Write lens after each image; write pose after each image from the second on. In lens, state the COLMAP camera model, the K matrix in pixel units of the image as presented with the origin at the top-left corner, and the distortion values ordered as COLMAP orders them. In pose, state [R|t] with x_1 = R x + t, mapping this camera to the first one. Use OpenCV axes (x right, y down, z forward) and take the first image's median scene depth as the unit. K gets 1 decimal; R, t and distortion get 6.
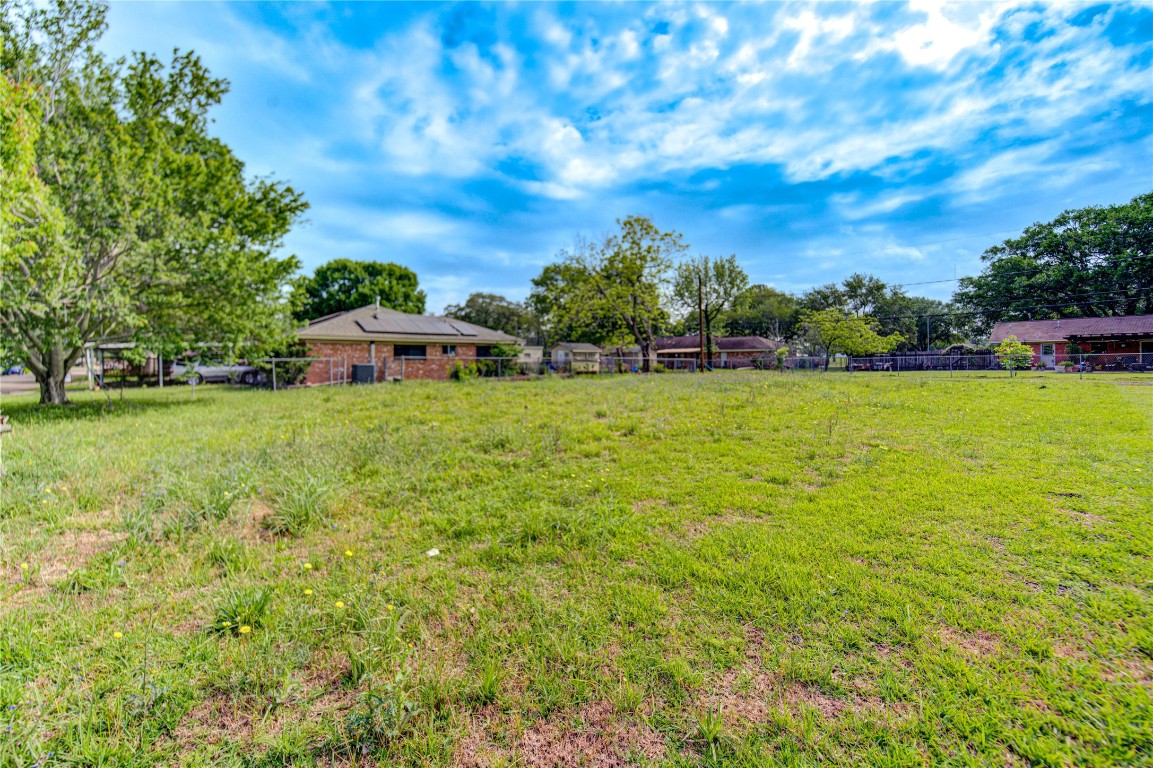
lens RADIAL K [[474.7, 0, 568.1], [0, 474.7, 384.6], [0, 0, 1]] dist [-0.003218, -0.000669]
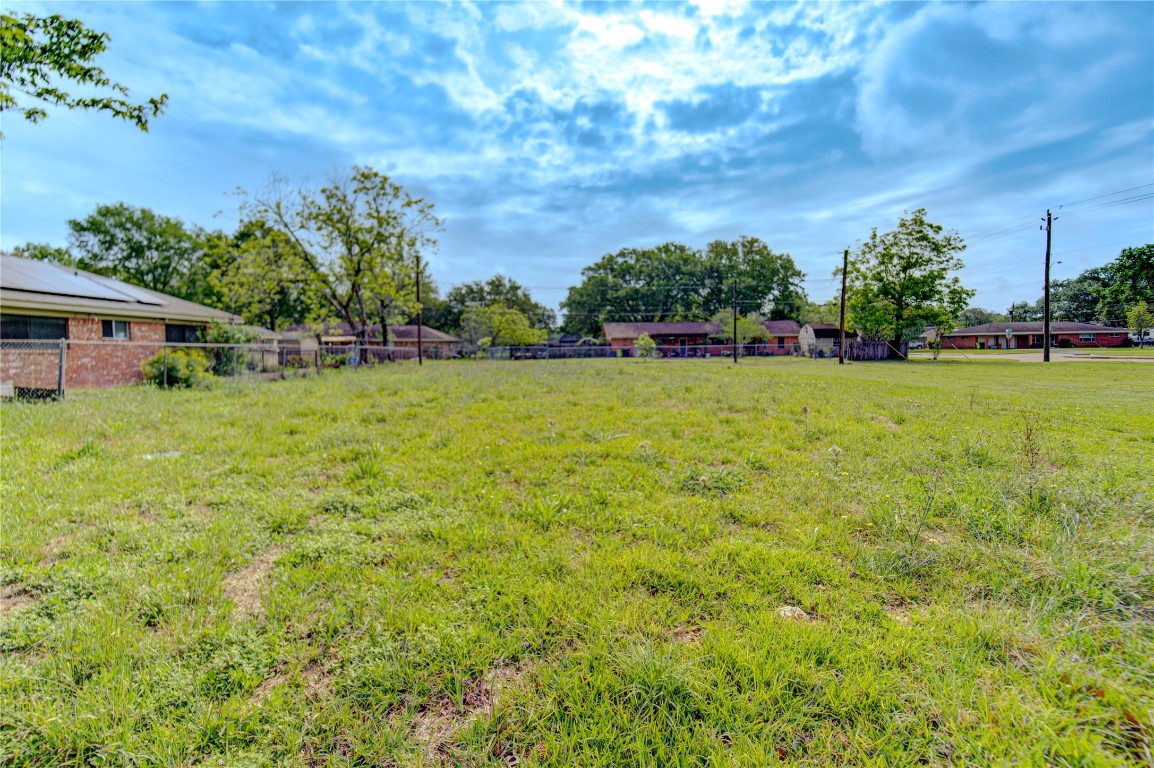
lens RADIAL K [[475.1, 0, 570.3], [0, 475.1, 372.4], [0, 0, 1]] dist [-0.003218, -0.000669]
pose [[0.663910, -0.034081, 0.747036, -0.170631], [0.038719, 0.999188, 0.011174, -0.006647], [-0.746810, 0.021506, 0.664690, 0.158382]]
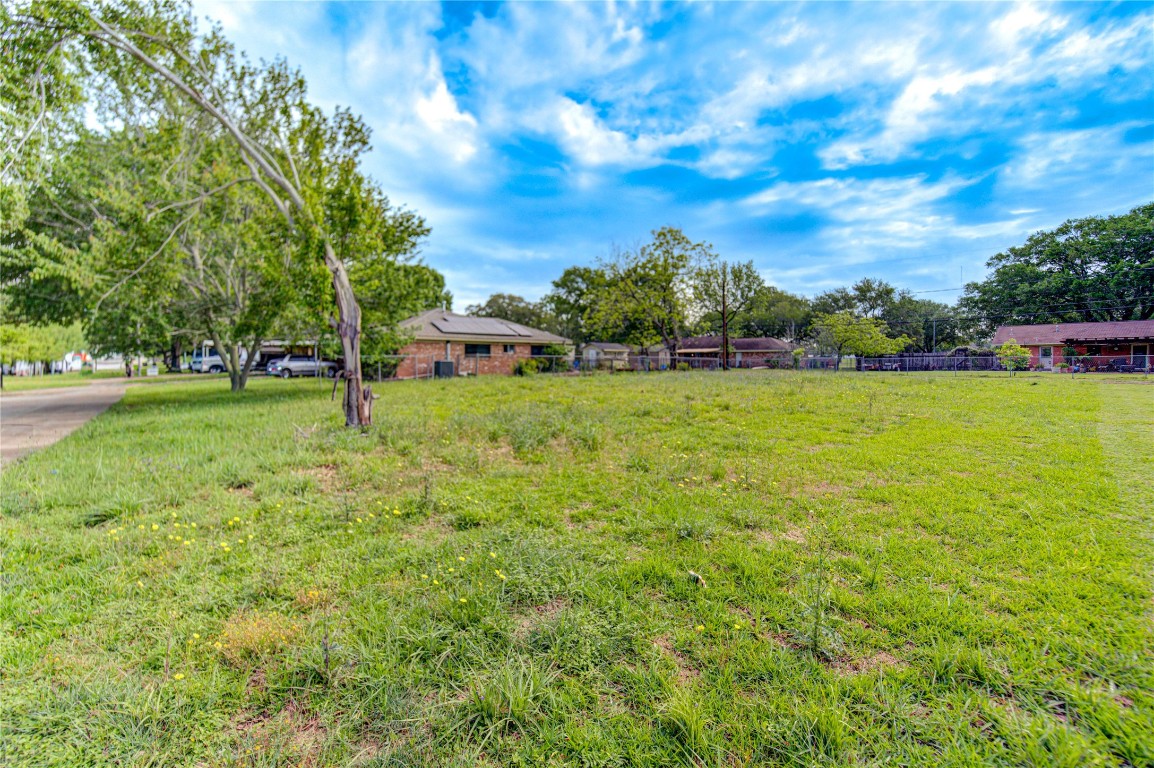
lens RADIAL K [[475.1, 0, 565.3], [0, 475.1, 391.0], [0, 0, 1]] dist [-0.003218, -0.000669]
pose [[0.999936, 0.007364, -0.008535, -0.058520], [-0.007235, 0.999860, 0.015086, 0.005320], [0.008645, -0.015024, 0.999850, -0.072364]]
